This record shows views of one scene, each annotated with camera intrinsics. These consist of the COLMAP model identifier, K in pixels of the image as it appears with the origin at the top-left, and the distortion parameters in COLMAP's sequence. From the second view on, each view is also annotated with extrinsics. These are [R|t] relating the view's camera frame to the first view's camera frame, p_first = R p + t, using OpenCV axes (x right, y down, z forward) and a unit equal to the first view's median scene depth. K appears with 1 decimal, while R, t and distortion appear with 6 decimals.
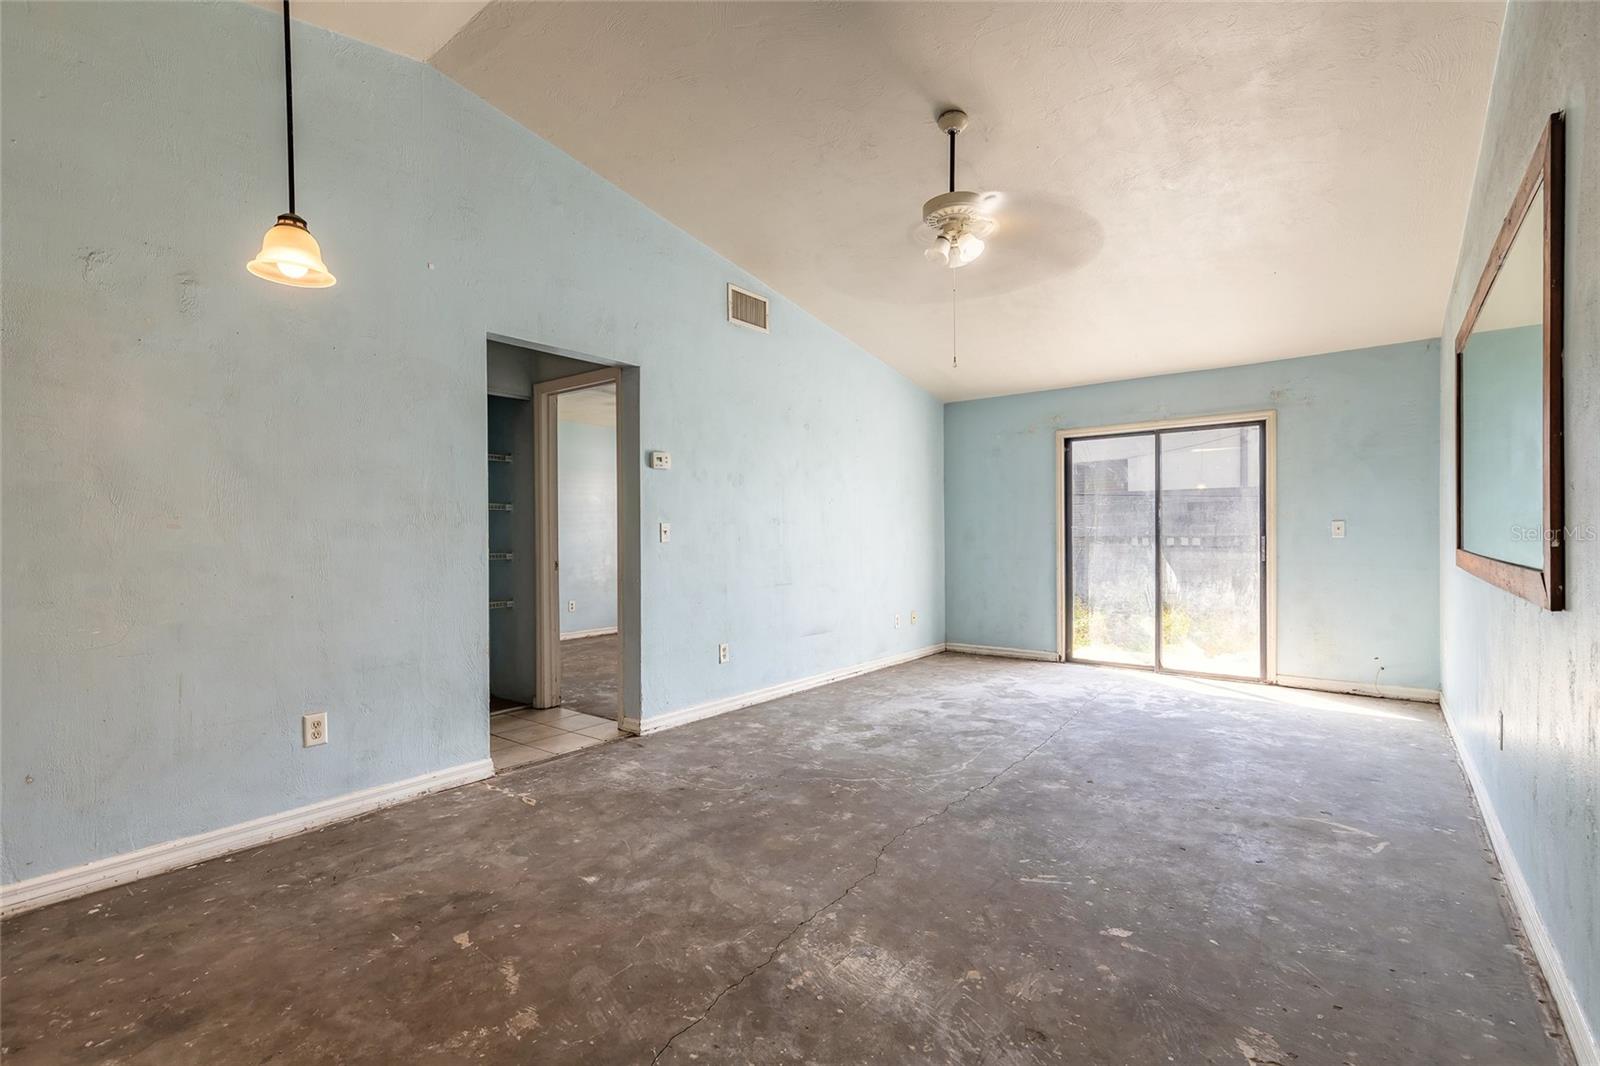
lens RADIAL K [[712.8, 0, 798.1], [0, 712.8, 536.1], [0, 0, 1]] dist [0.007137, -0.000690]
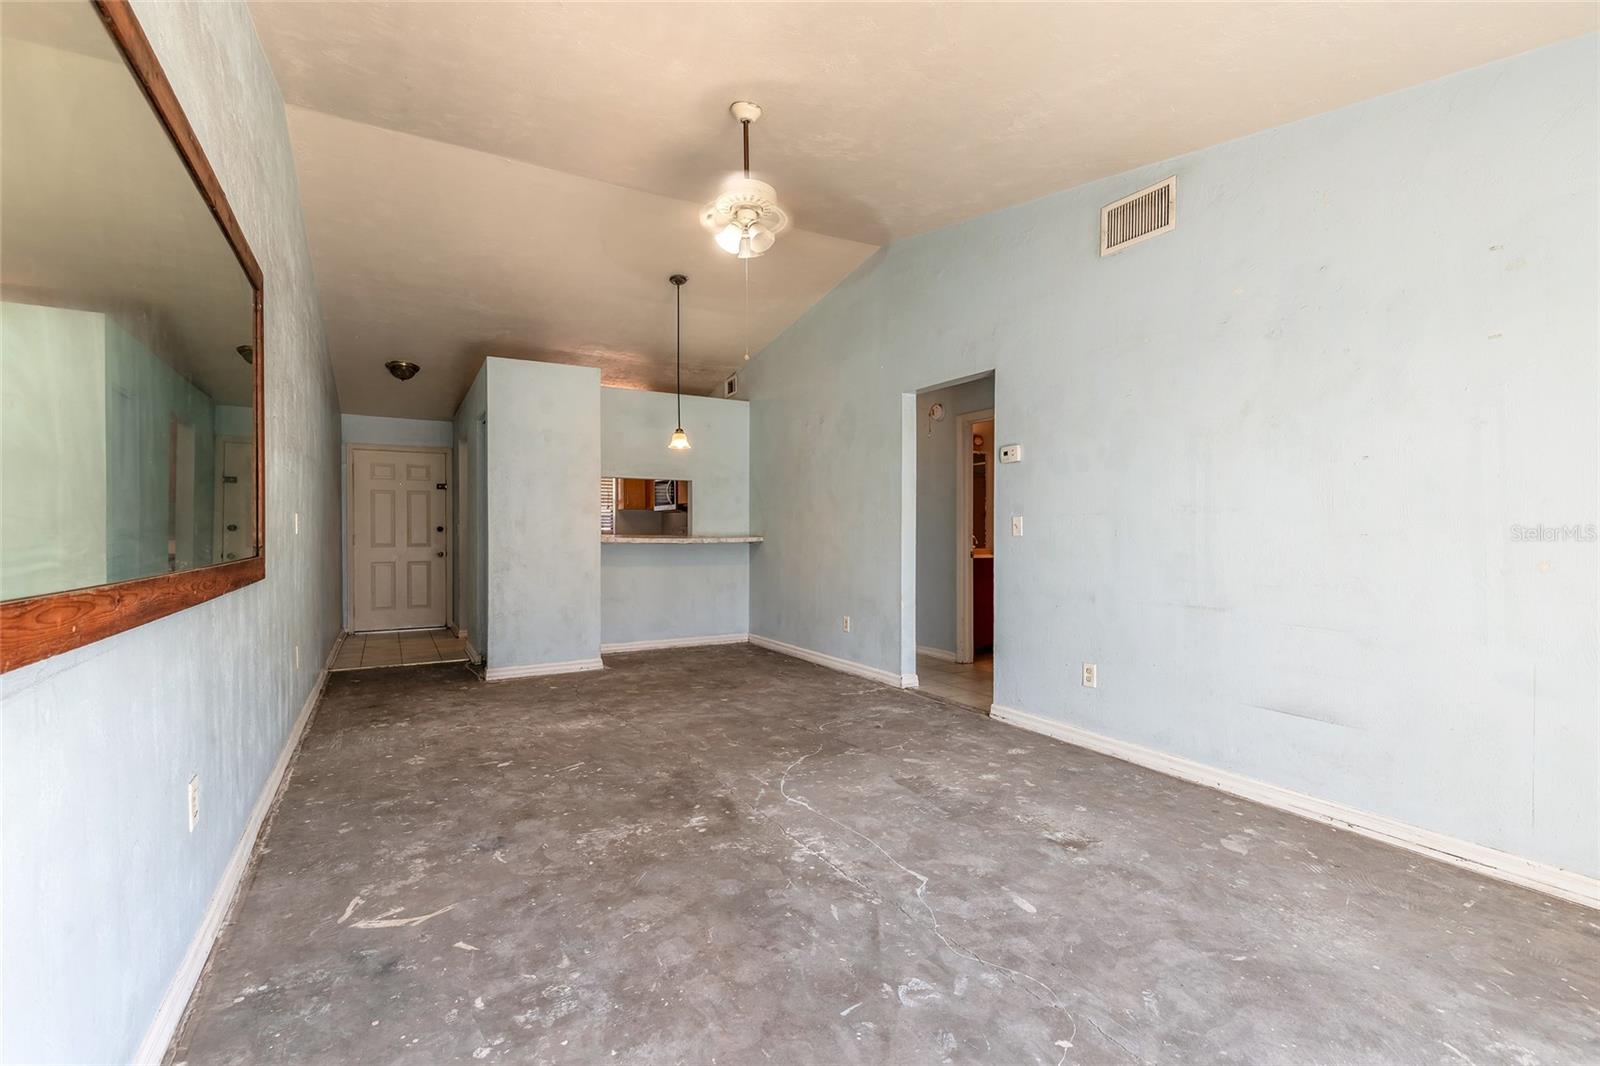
lens RADIAL K [[712.8, 0, 795.6], [0, 712.8, 536.5], [0, 0, 1]] dist [0.007137, -0.000690]
pose [[-0.367325, 0.013423, -0.929996, 1.134936], [-0.001638, 0.999885, 0.015079, -0.007263], [0.930091, 0.007062, -0.367261, 1.456870]]
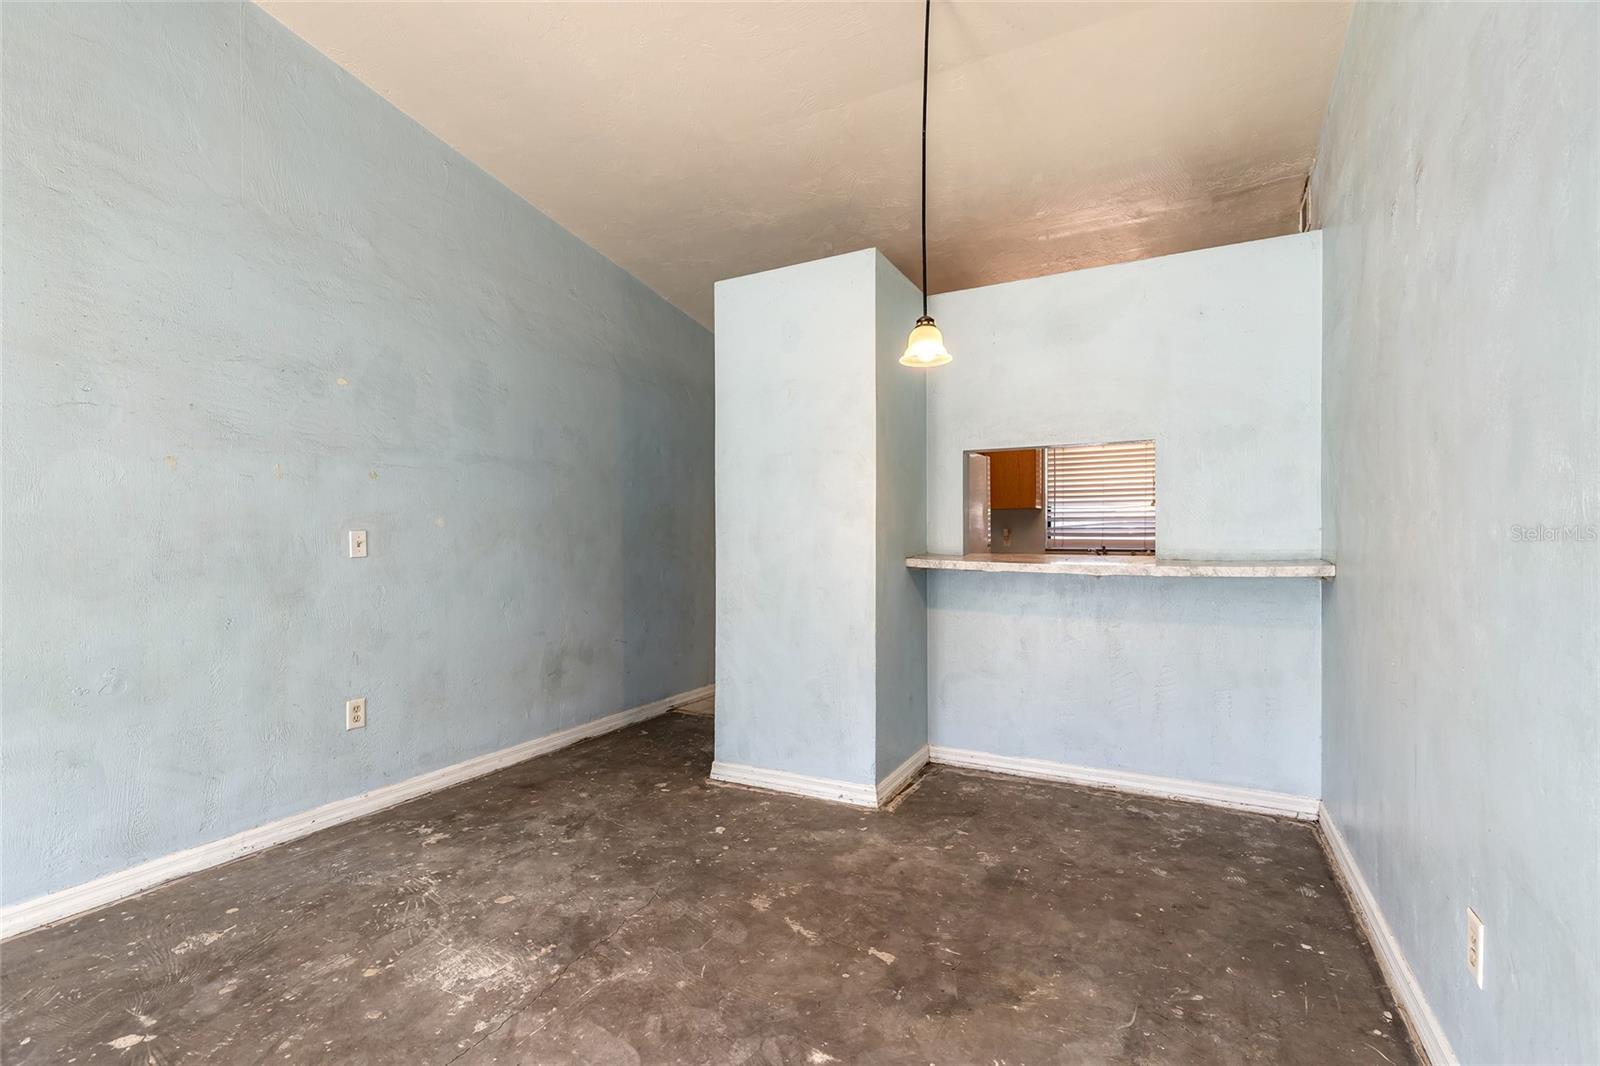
lens RADIAL K [[712.8, 0, 798.9], [0, 712.8, 542.9], [0, 0, 1]] dist [0.007137, -0.000690]
pose [[-0.983381, 0.014894, -0.180944, -0.116176], [0.012092, 0.999789, 0.016579, -0.021427], [0.181153, 0.014115, -0.983354, 1.265496]]
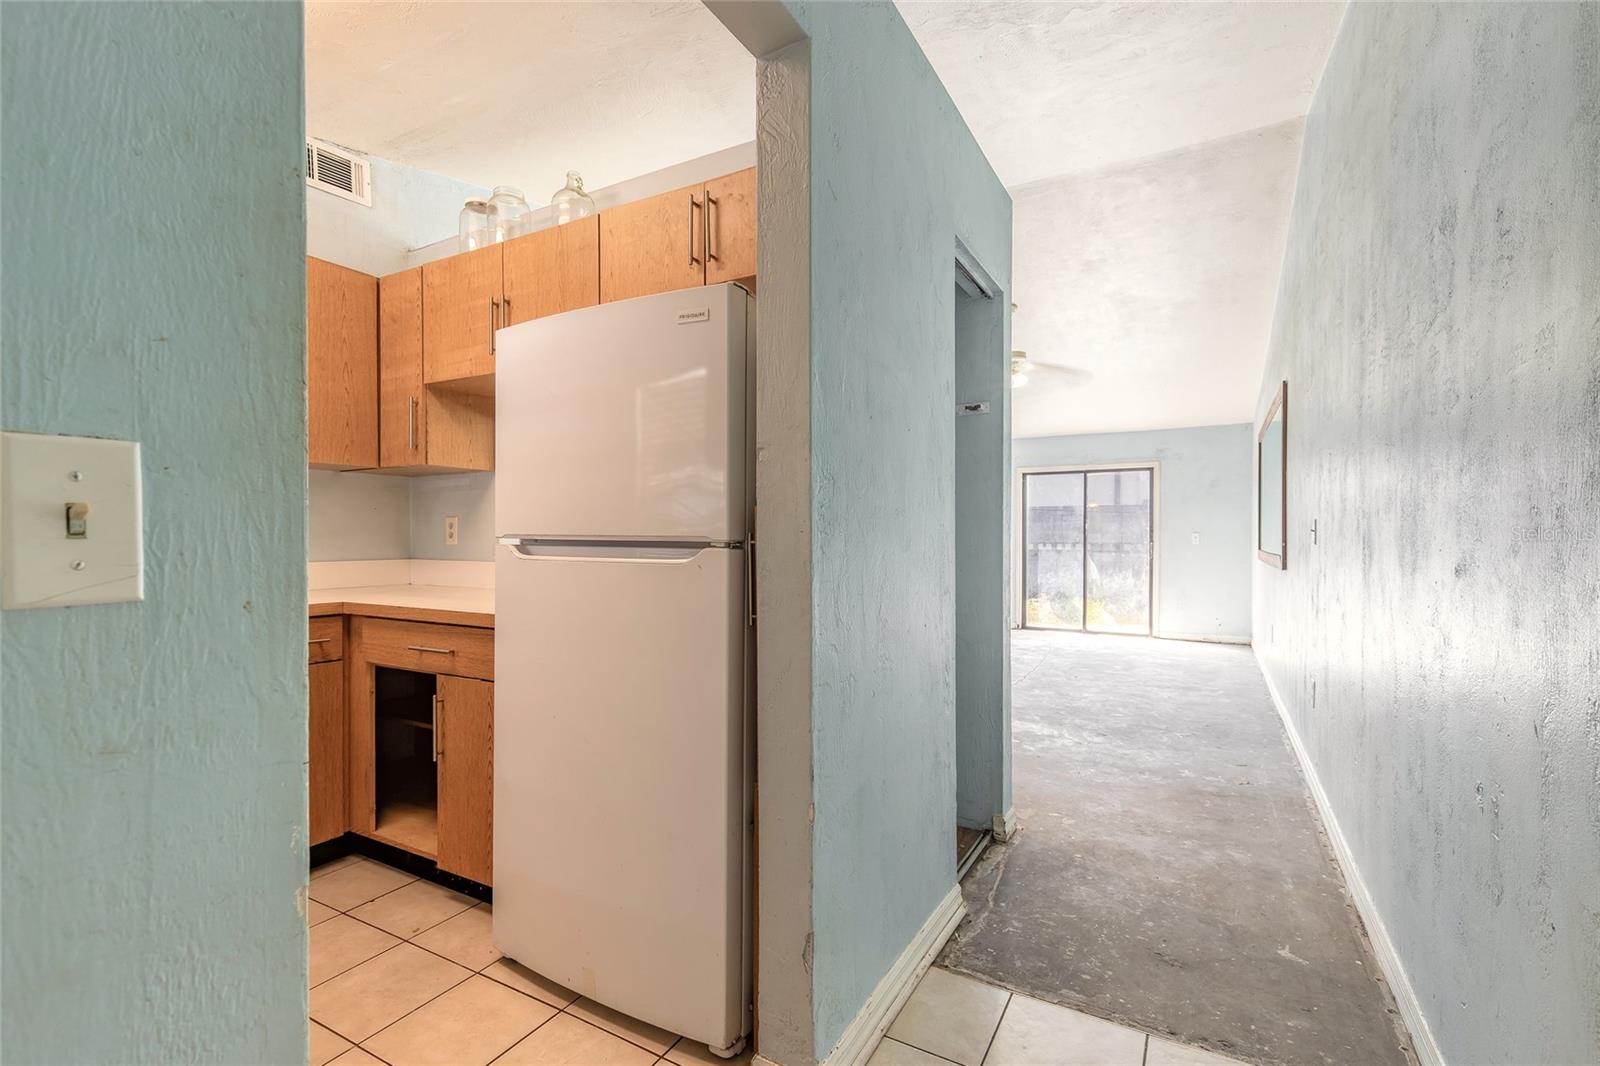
lens RADIAL K [[712.8, 0, 800.0], [0, 712.8, 532.5], [0, 0, 1]] dist [0.007137, -0.000690]
pose [[0.987475, 0.014901, 0.157069, -0.590337], [-0.013152, 0.999839, -0.012171, 0.011726], [-0.157225, 0.009953, 0.987513, -0.698334]]
